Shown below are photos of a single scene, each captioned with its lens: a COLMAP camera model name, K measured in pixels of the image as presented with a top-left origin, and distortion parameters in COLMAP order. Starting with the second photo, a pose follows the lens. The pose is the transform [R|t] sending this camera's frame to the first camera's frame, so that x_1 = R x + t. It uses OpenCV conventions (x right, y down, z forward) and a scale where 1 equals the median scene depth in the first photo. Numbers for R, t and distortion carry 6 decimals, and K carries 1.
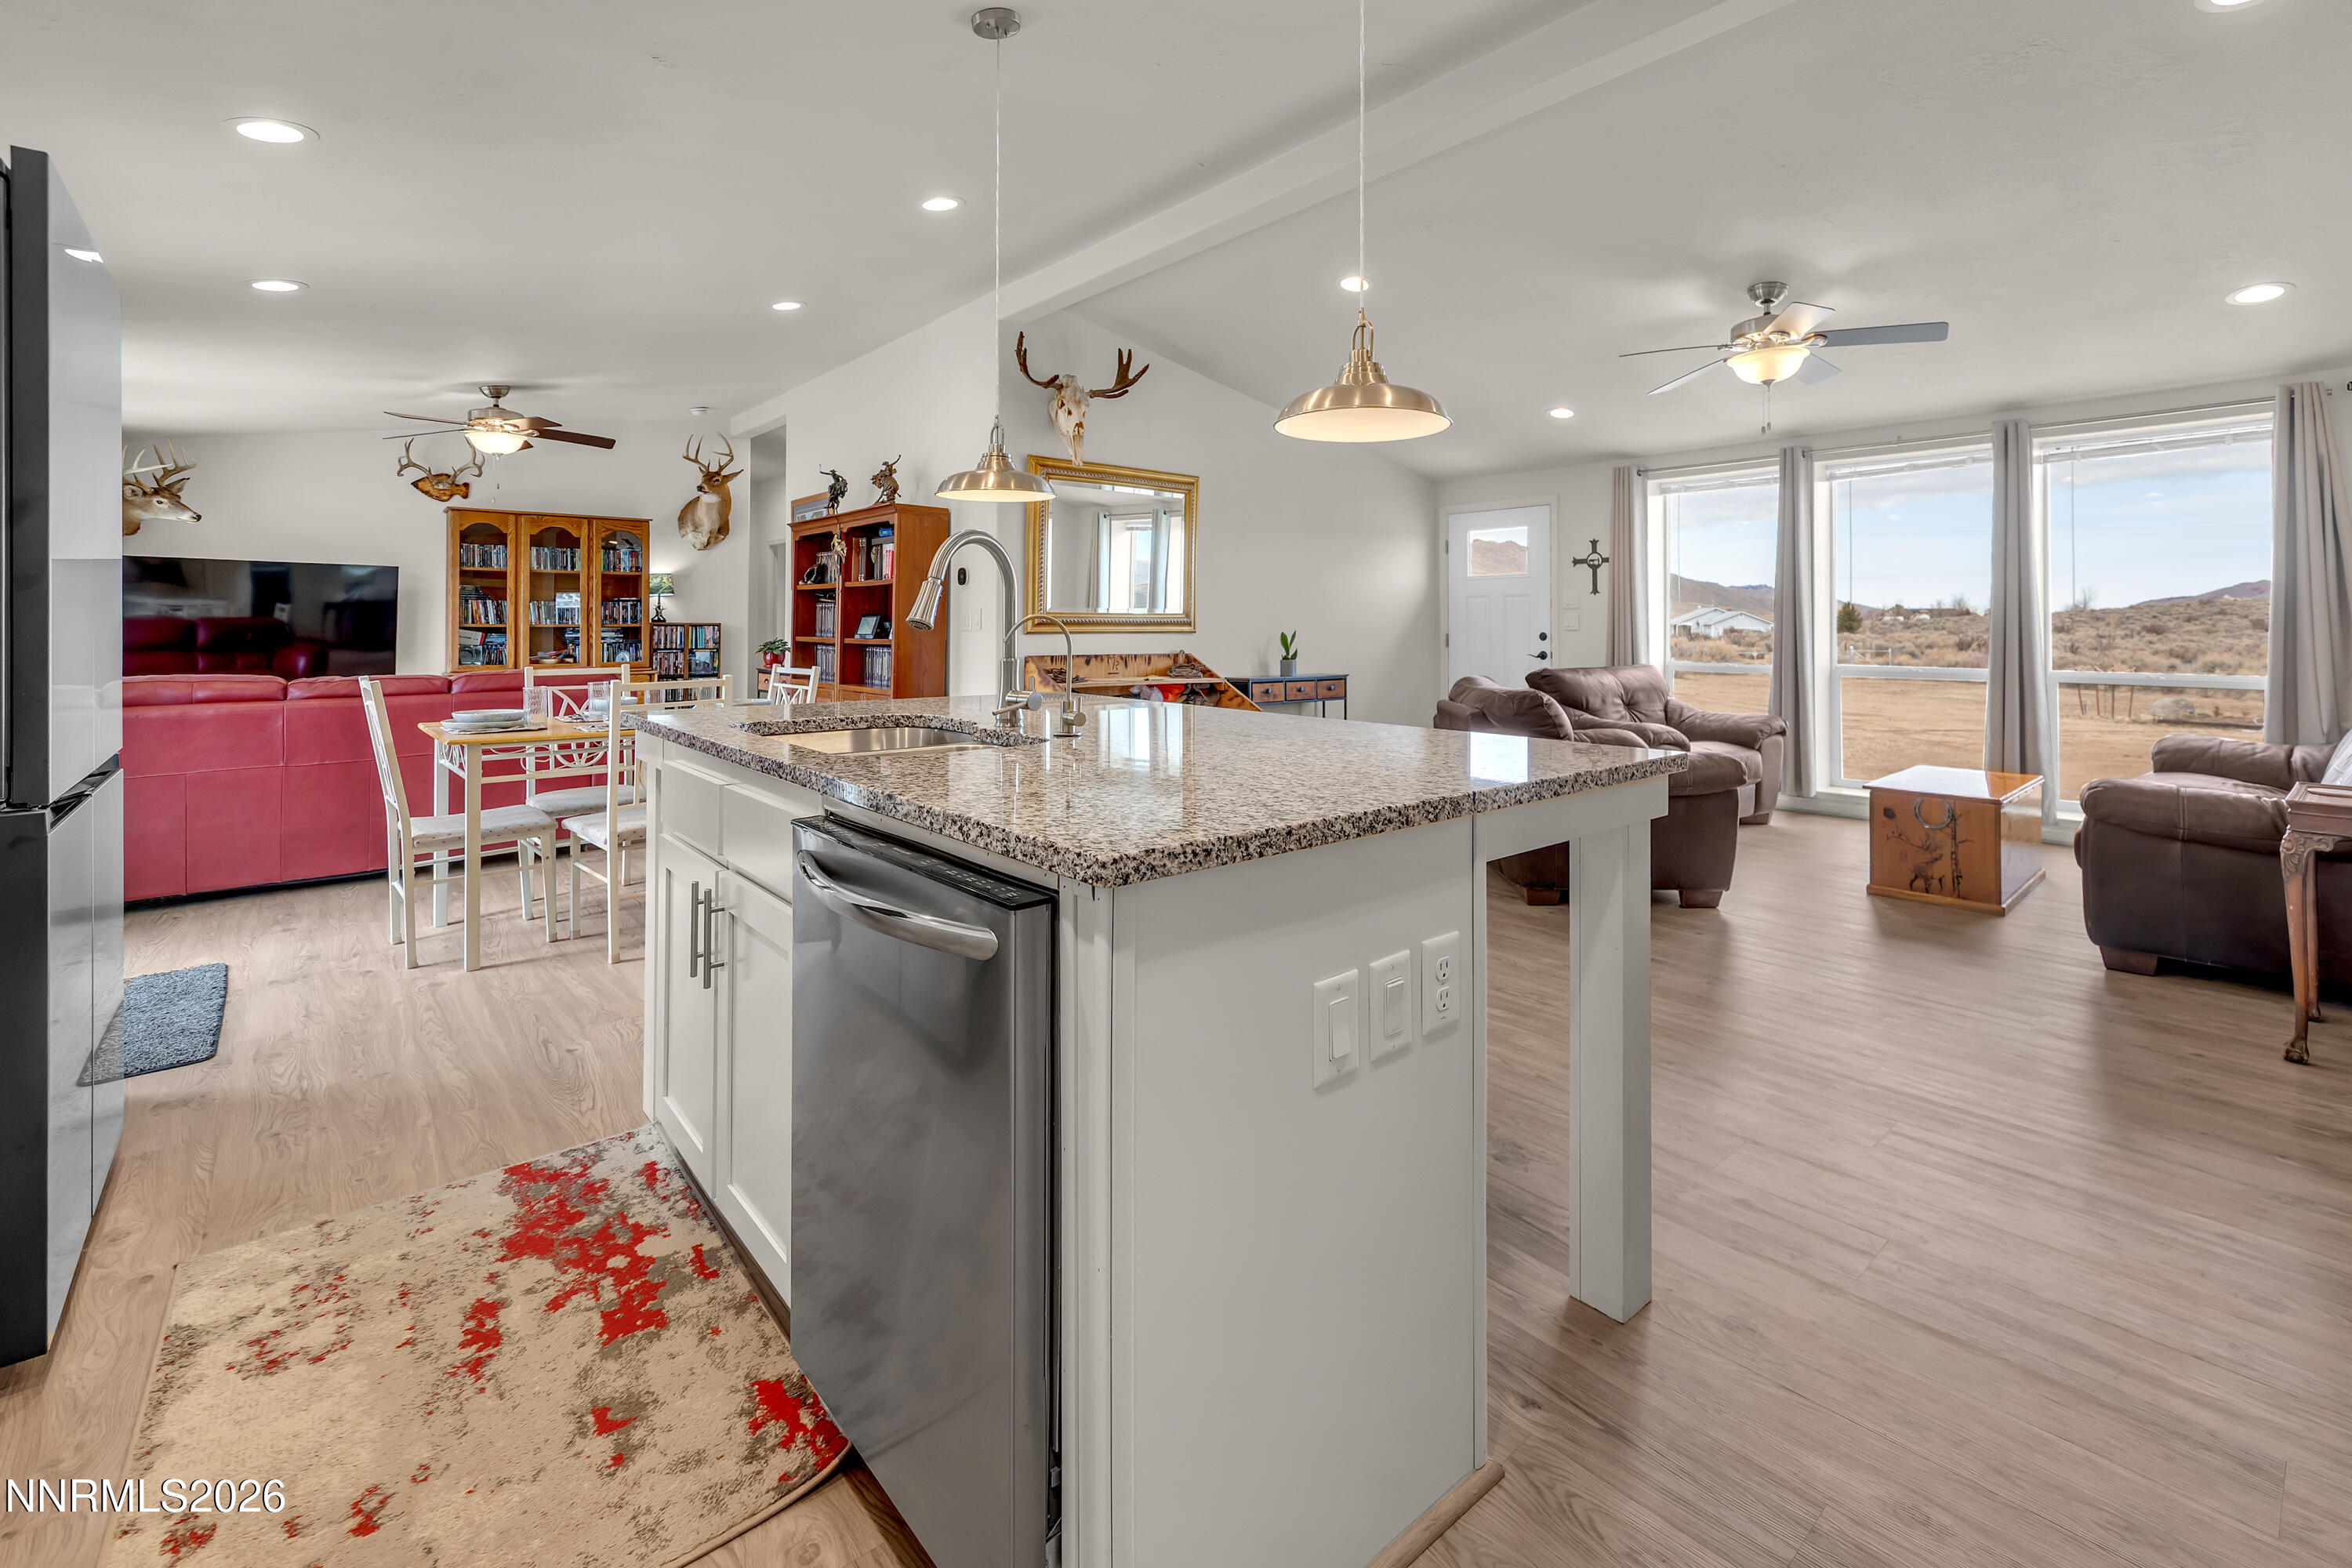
lens RADIAL K [[1037.9, 0, 1186.7], [0, 1037.9, 638.7], [0, 0, 1]] dist [0.000675, -0.000080]
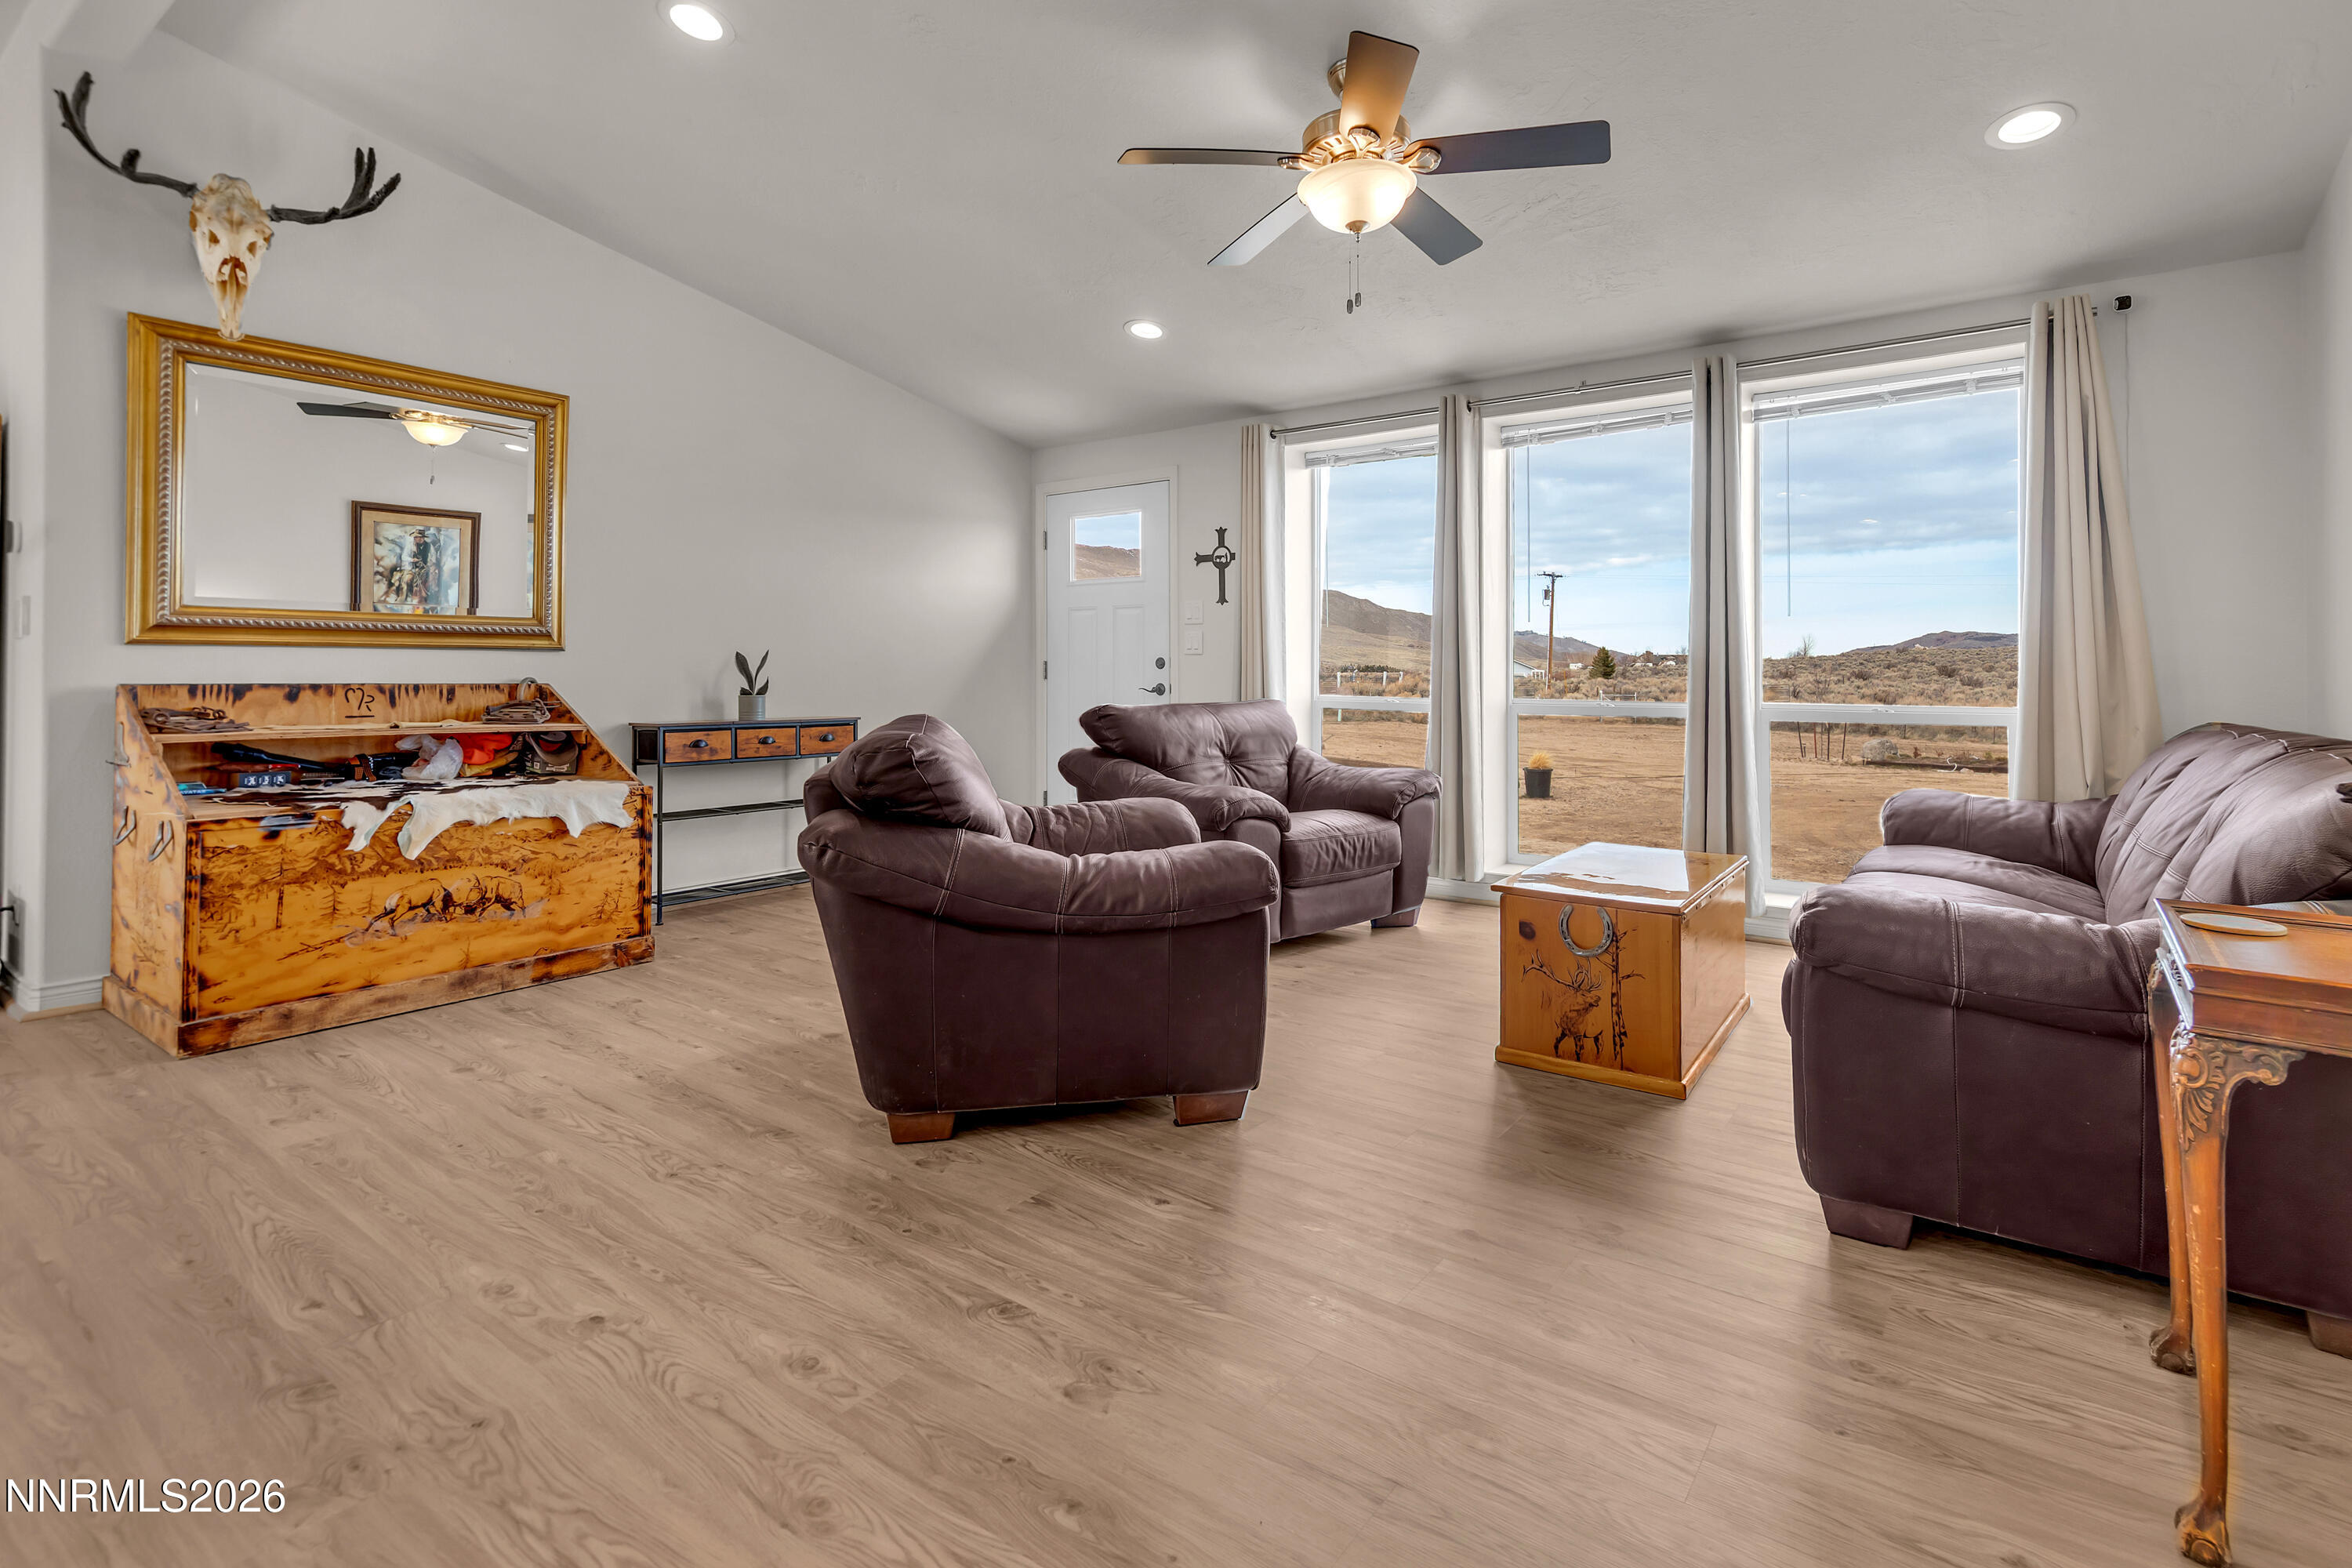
lens RADIAL K [[1171.0, 0, 1183.9], [0, 1171.0, 694.6], [0, 0, 1]] dist [0.003328, 0.000635]
pose [[0.974598, -0.002925, 0.223941, 0.240226], [0.000899, 0.999958, 0.009145, 0.016508], [-0.223958, -0.008712, 0.974560, 0.275195]]
